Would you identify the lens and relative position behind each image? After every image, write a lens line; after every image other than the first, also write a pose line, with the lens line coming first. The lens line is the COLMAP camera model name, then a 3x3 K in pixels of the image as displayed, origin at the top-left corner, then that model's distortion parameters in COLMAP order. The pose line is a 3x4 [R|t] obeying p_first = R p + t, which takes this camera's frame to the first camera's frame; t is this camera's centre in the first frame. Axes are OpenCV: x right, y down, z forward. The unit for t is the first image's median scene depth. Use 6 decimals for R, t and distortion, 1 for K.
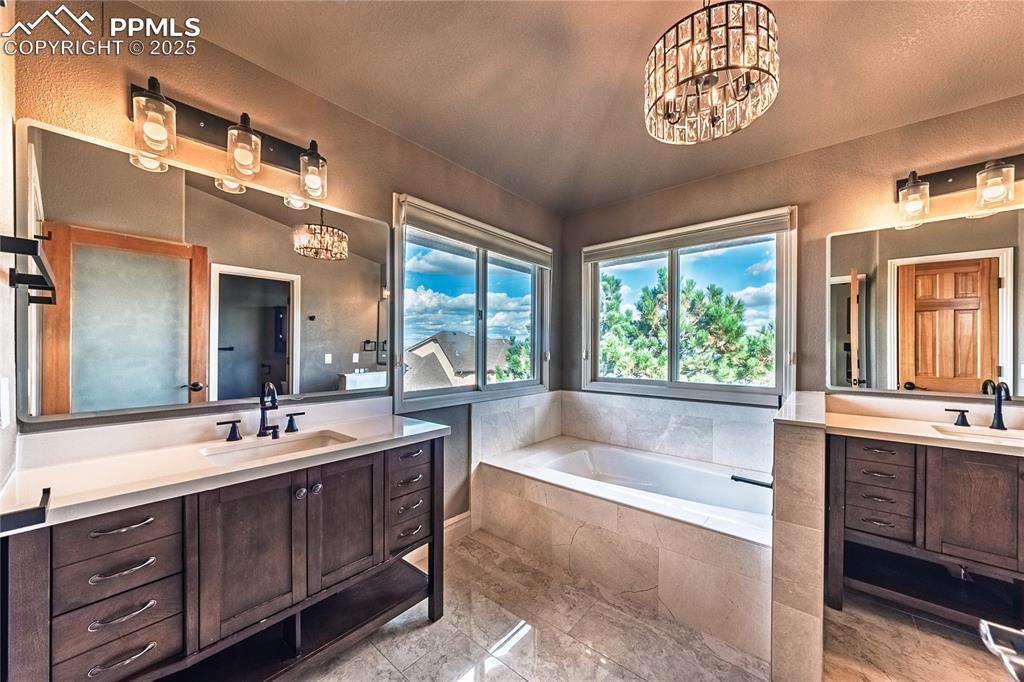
lens RADIAL K [[365.5, 0, 513.5], [0, 365.5, 350.1], [0, 0, 1]] dist [-0.000432, -0.000643]
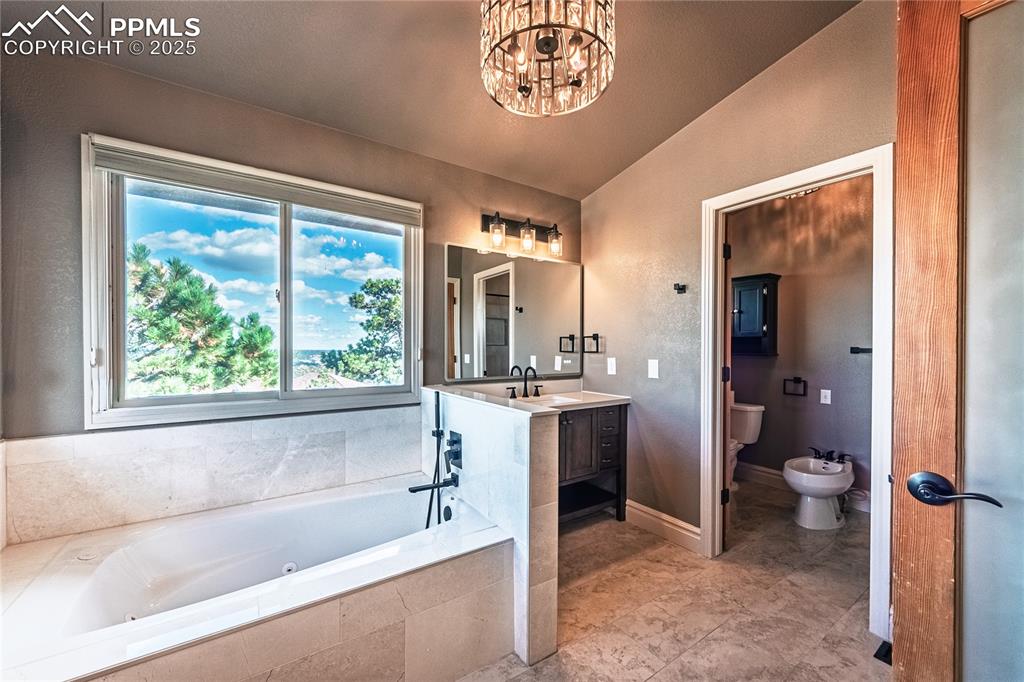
lens RADIAL K [[397.5, 0, 514.4], [0, 397.5, 348.5], [0, 0, 1]] dist [-0.000226, -0.000047]
pose [[0.260679, -0.008458, 0.965388, -0.236760], [0.000238, 0.999962, 0.008696, -0.003817], [-0.965425, -0.002037, 0.260671, 0.455098]]
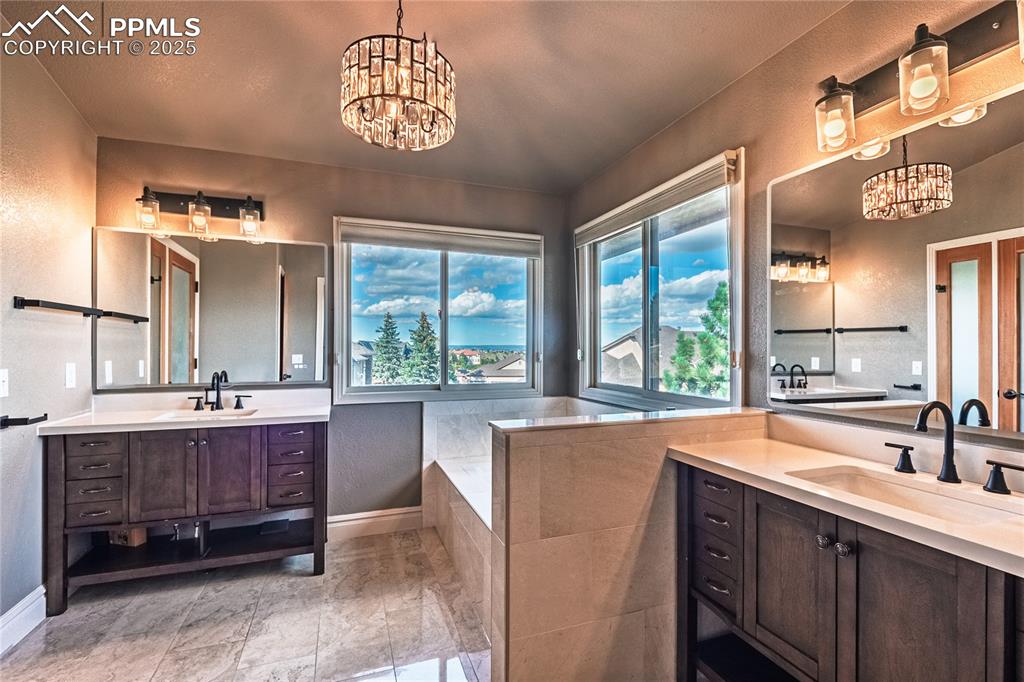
lens RADIAL K [[456.7, 0, 511.1], [0, 456.7, 346.2], [0, 0, 1]] dist [0.002091, 0.000367]
pose [[0.871084, -0.004829, -0.491111, 0.806896], [0.000119, 0.999954, -0.009621, 0.002323], [0.491134, 0.008322, 0.871044, -0.000468]]
